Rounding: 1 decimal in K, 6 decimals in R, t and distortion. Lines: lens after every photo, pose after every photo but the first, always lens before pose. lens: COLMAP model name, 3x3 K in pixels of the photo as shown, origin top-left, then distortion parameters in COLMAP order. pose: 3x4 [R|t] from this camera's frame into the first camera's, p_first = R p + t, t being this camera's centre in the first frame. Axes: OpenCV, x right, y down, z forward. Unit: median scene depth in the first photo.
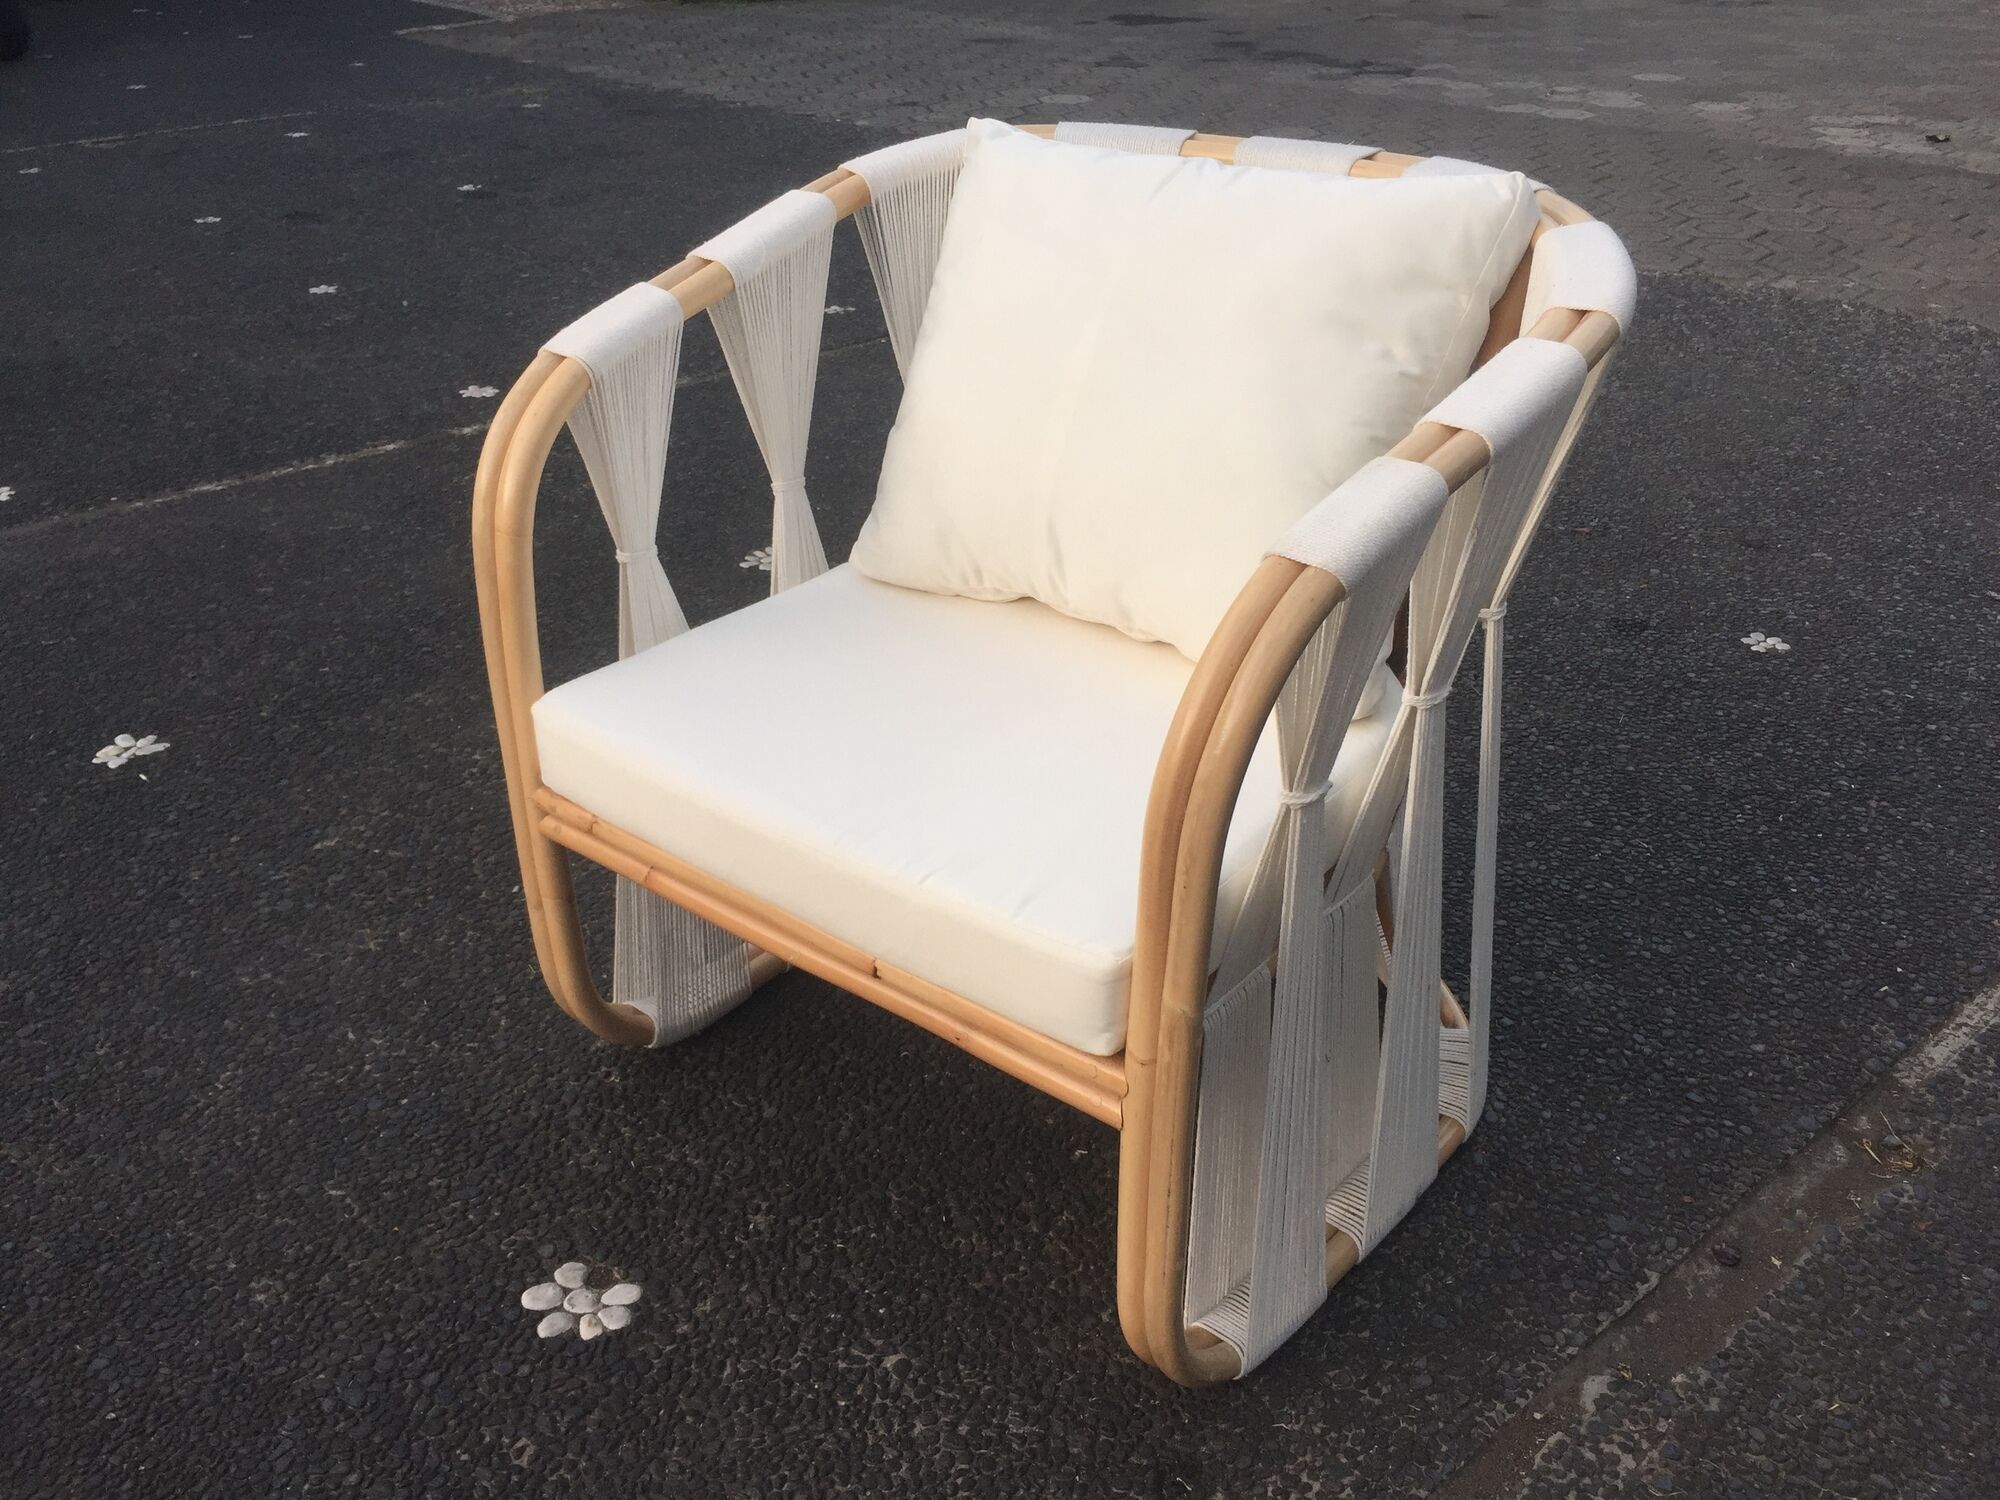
lens RADIAL K [[1677.4, 0, 1010.4], [0, 1677.4, 755.1], [0, 0, 1]] dist [0.080997, -0.118803]
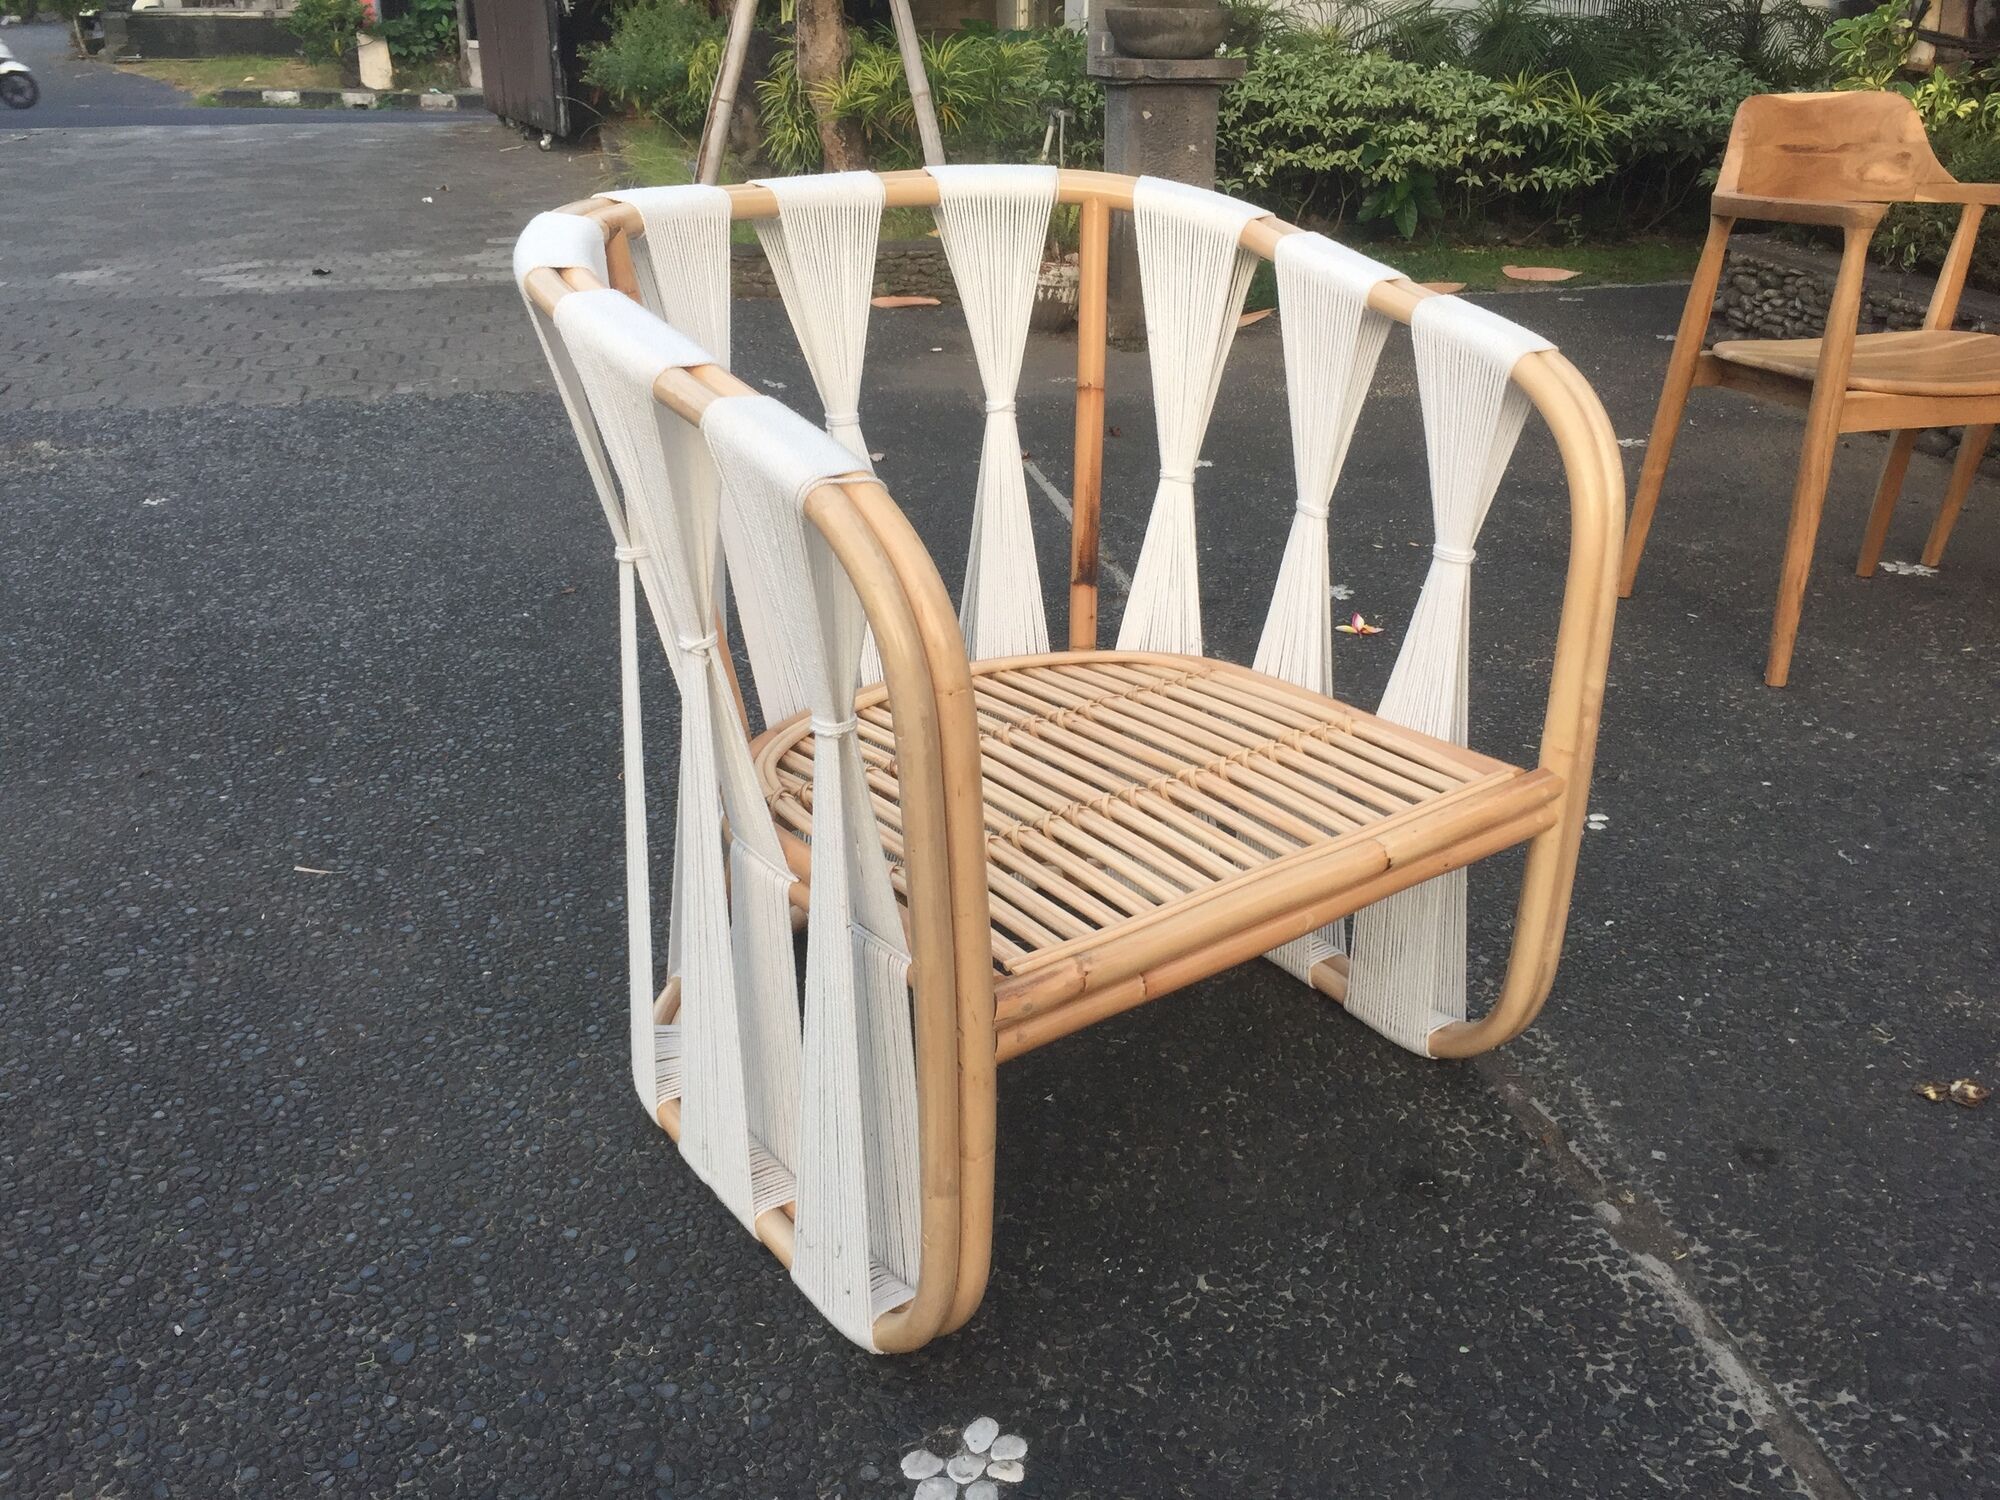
lens RADIAL K [[1677.4, 0, 1010.4], [0, 1677.4, 755.1], [0, 0, 1]] dist [0.080997, -0.118803]
pose [[0.526992, -0.342844, 0.777649, -0.777841], [0.418603, 0.901041, 0.113568, -0.092120], [-0.739629, 0.265677, 0.618356, 0.347439]]
